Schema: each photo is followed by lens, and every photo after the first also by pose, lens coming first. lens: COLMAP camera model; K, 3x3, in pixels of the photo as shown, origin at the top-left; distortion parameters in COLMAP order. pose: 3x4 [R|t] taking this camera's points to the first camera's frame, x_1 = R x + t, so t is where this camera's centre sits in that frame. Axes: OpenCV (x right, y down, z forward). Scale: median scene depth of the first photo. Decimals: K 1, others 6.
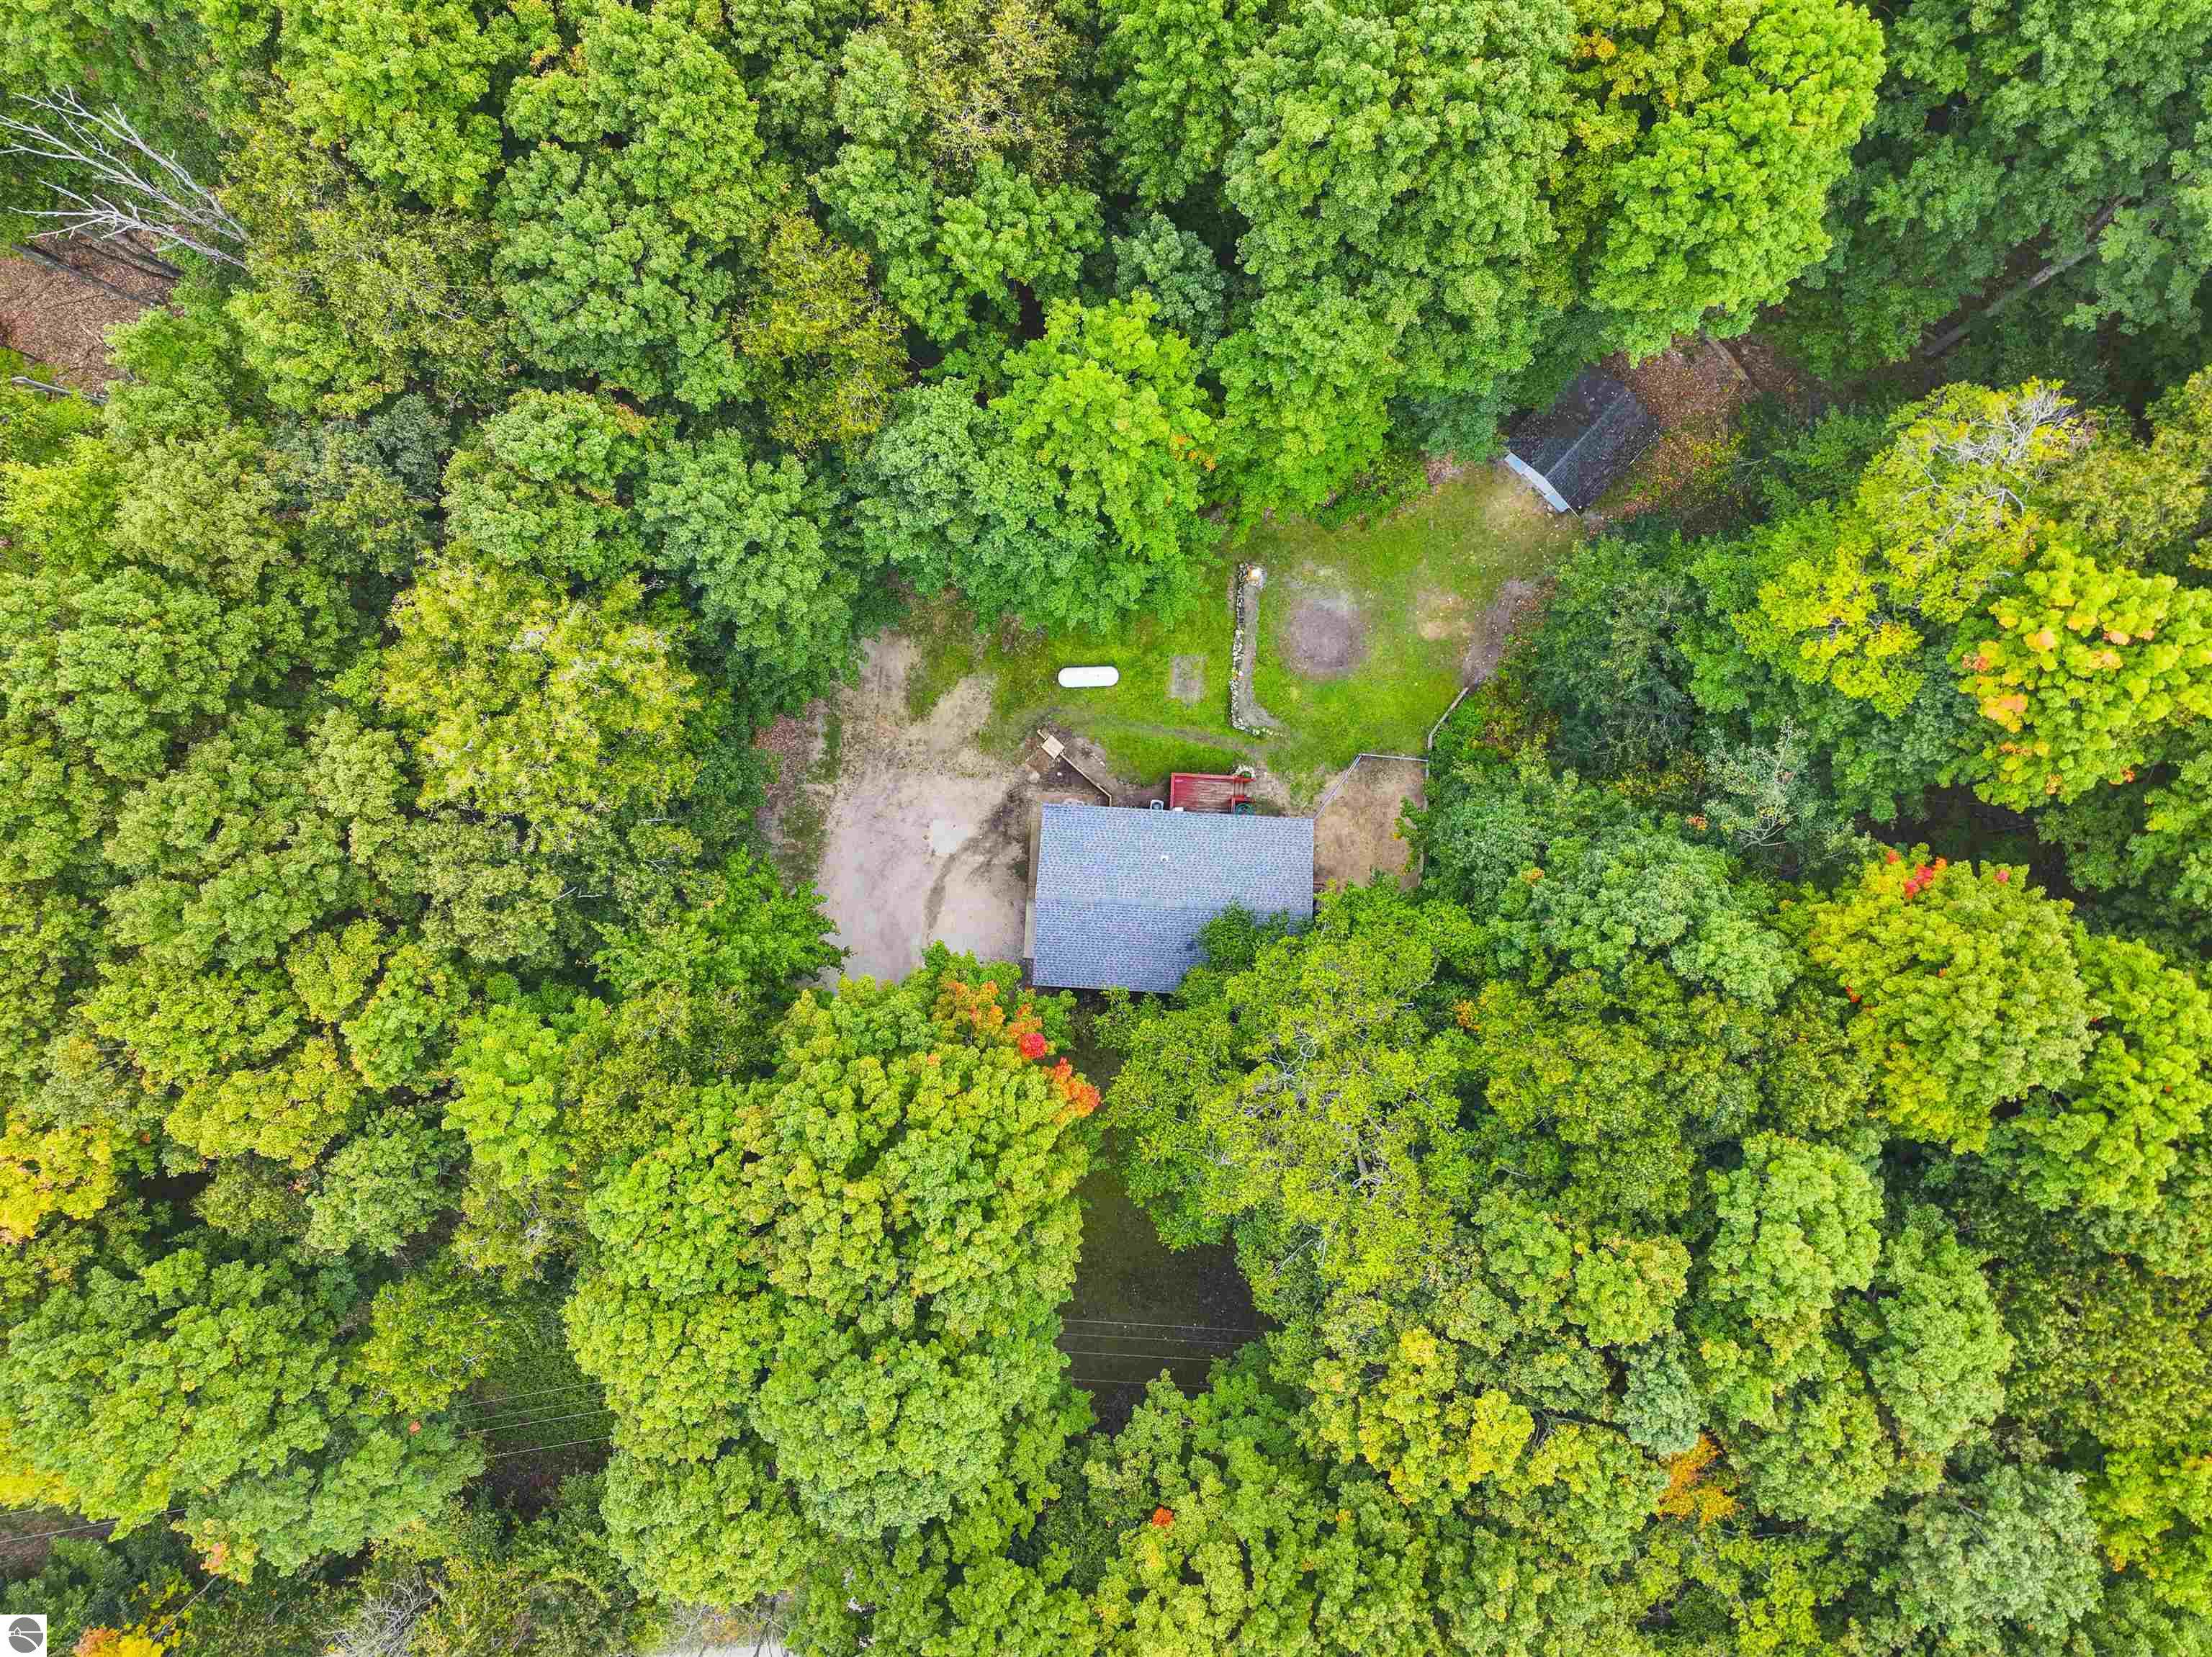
lens RADIAL K [[1566.1, 0, 1106.0], [0, 1566.1, 828.9], [0, 0, 1]] dist [0.004827, 0.017771]
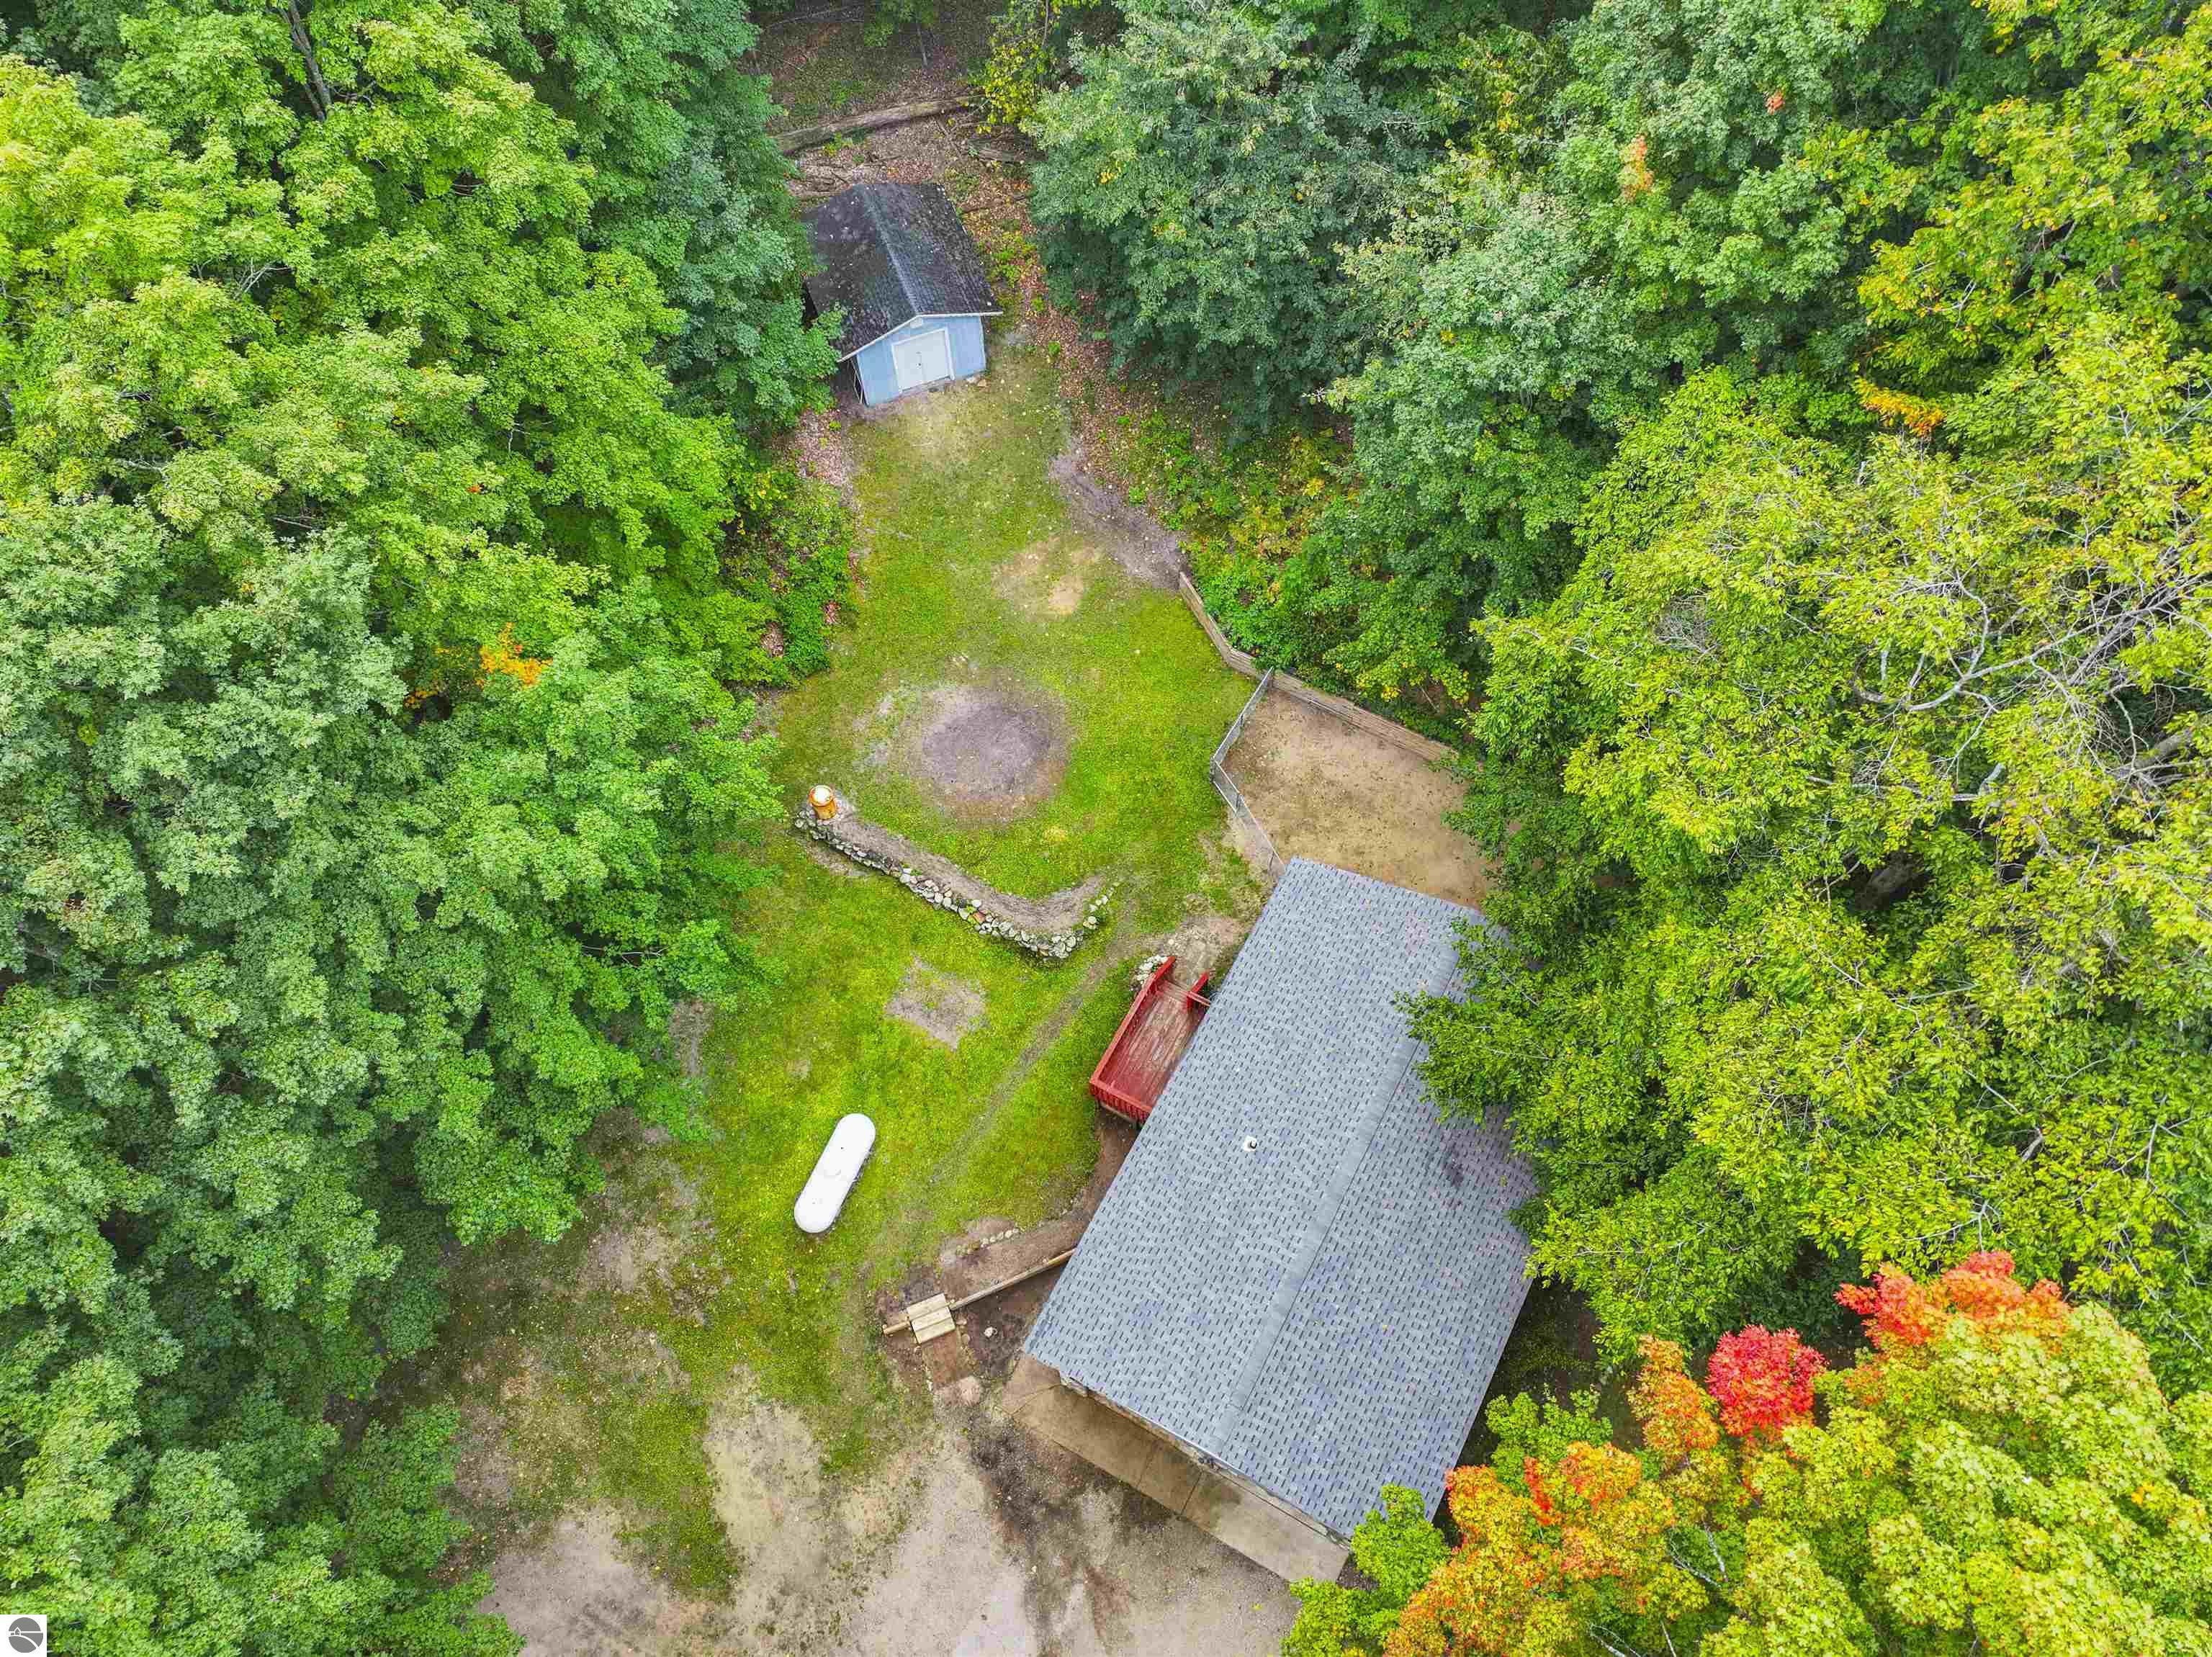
lens RADIAL K [[1566.1, 0, 1107.4], [0, 1566.1, 824.1], [0, 0, 1]] dist [0.004827, 0.017771]
pose [[0.433532, -0.799202, 0.416325, -0.090378], [0.900655, 0.369156, -0.229226, 0.049348], [0.029509, 0.474342, 0.879846, 0.531037]]
